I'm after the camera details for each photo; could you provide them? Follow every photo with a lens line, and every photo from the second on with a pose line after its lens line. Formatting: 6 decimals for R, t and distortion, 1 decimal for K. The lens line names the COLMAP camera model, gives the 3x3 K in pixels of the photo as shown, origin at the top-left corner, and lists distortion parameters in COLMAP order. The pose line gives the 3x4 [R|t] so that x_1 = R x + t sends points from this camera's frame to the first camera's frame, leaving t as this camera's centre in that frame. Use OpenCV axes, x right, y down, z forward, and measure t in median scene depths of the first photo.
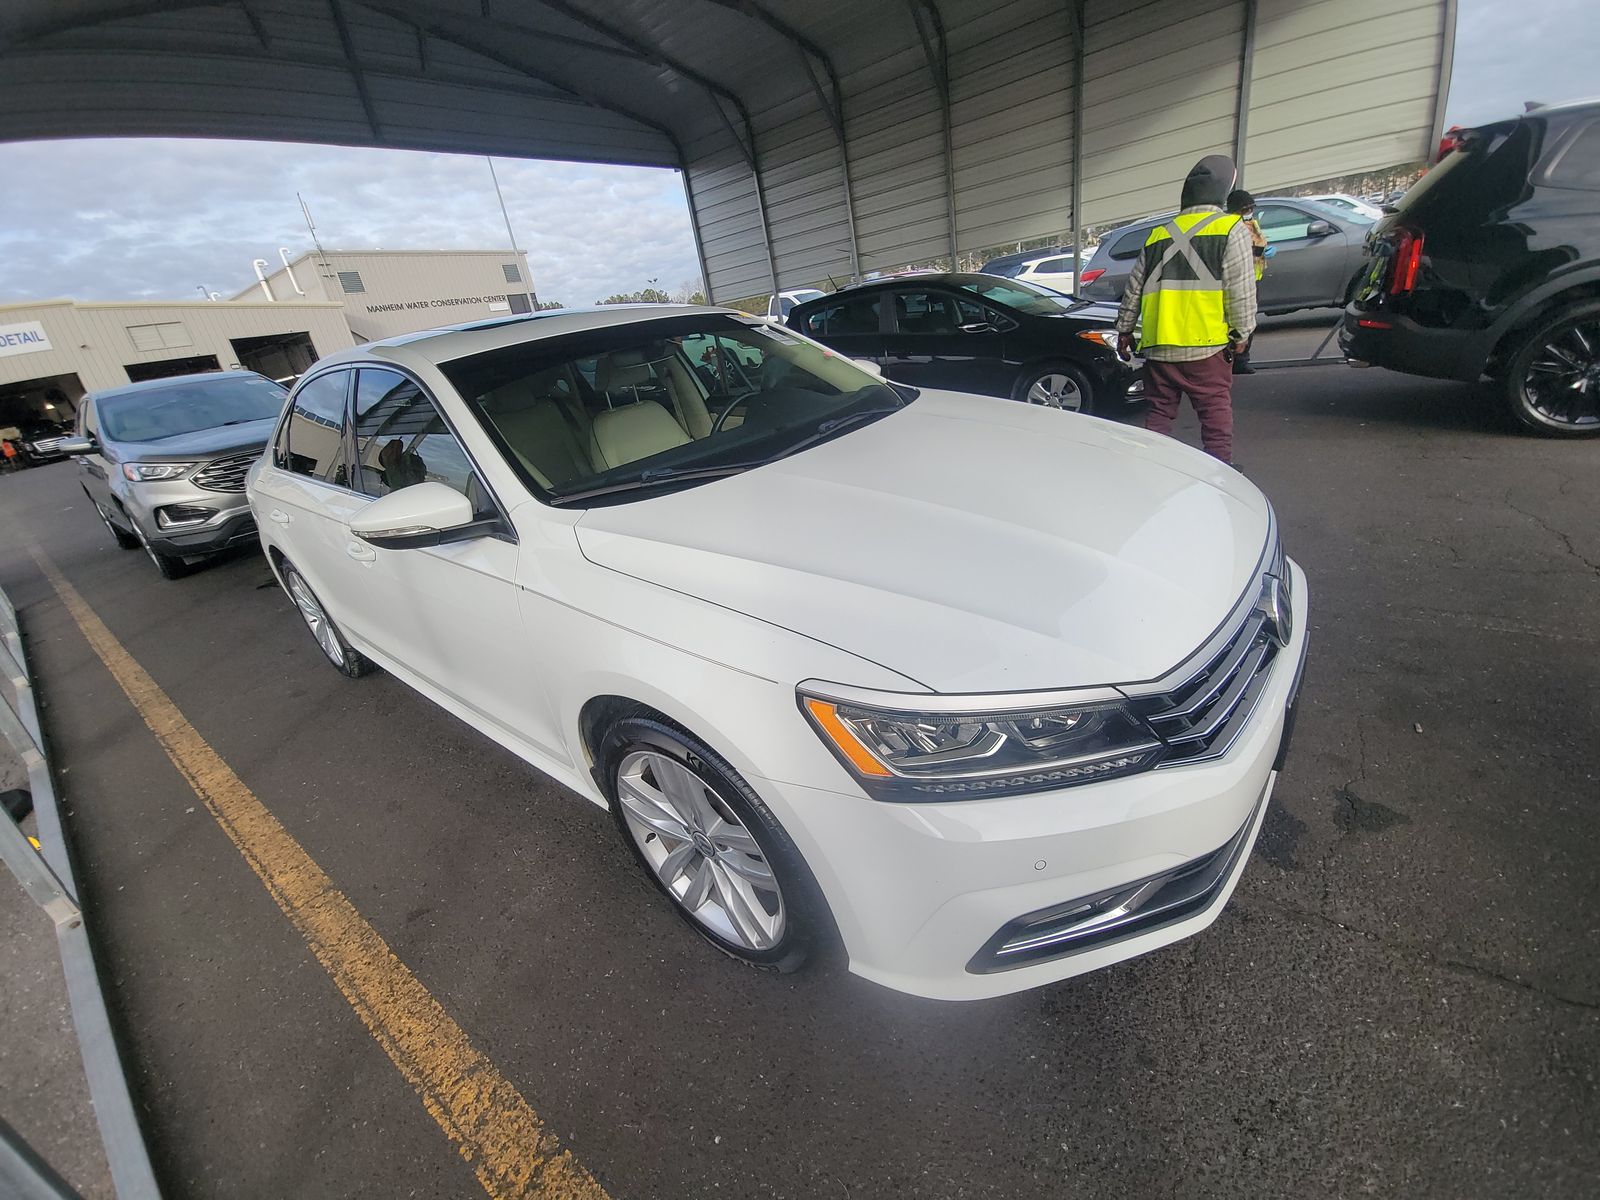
lens RADIAL K [[640.2, 0, 803.1], [0, 640.2, 614.1], [0, 0, 1]] dist [-0.020656, -0.001271]
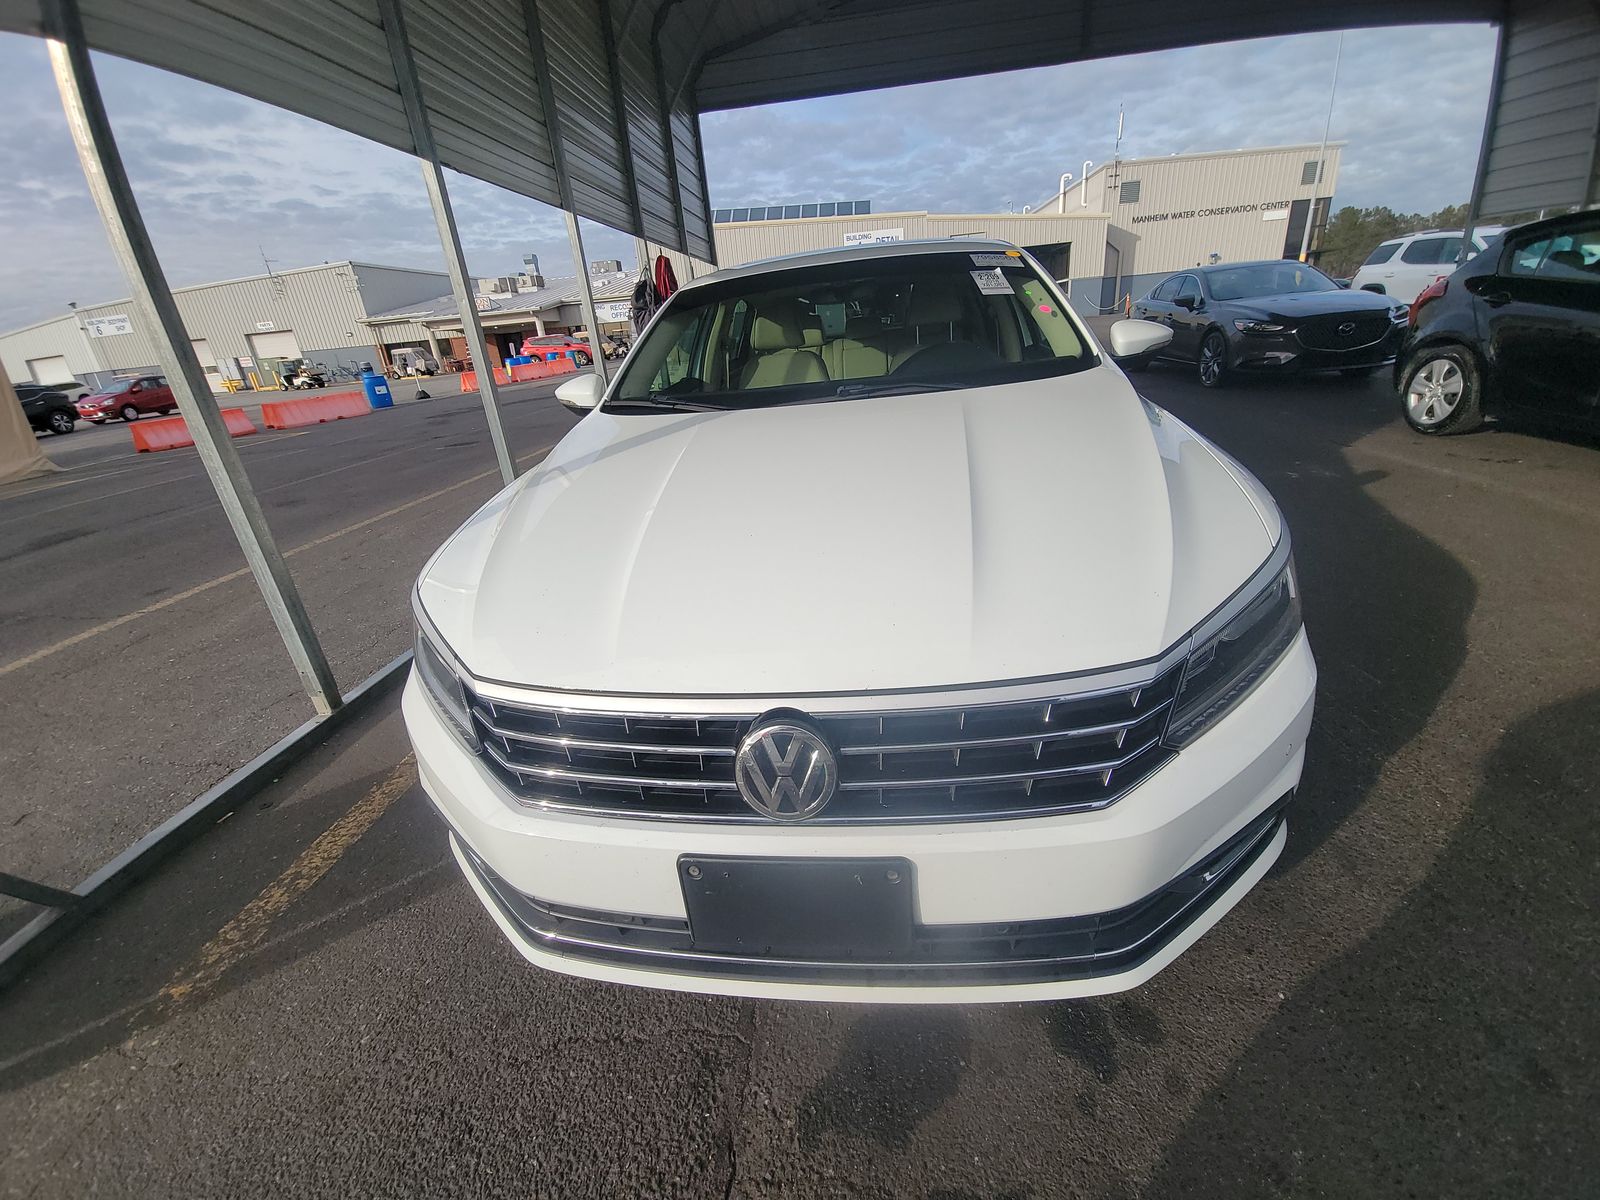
lens RADIAL K [[640.2, 0, 796.6], [0, 640.2, 594.2], [0, 0, 1]] dist [-0.020656, -0.001271]
pose [[0.553279, 0.402901, -0.729077, 1.333053], [-0.338066, 0.908532, 0.245521, -0.374817], [0.761311, 0.110634, 0.638879, 0.631370]]
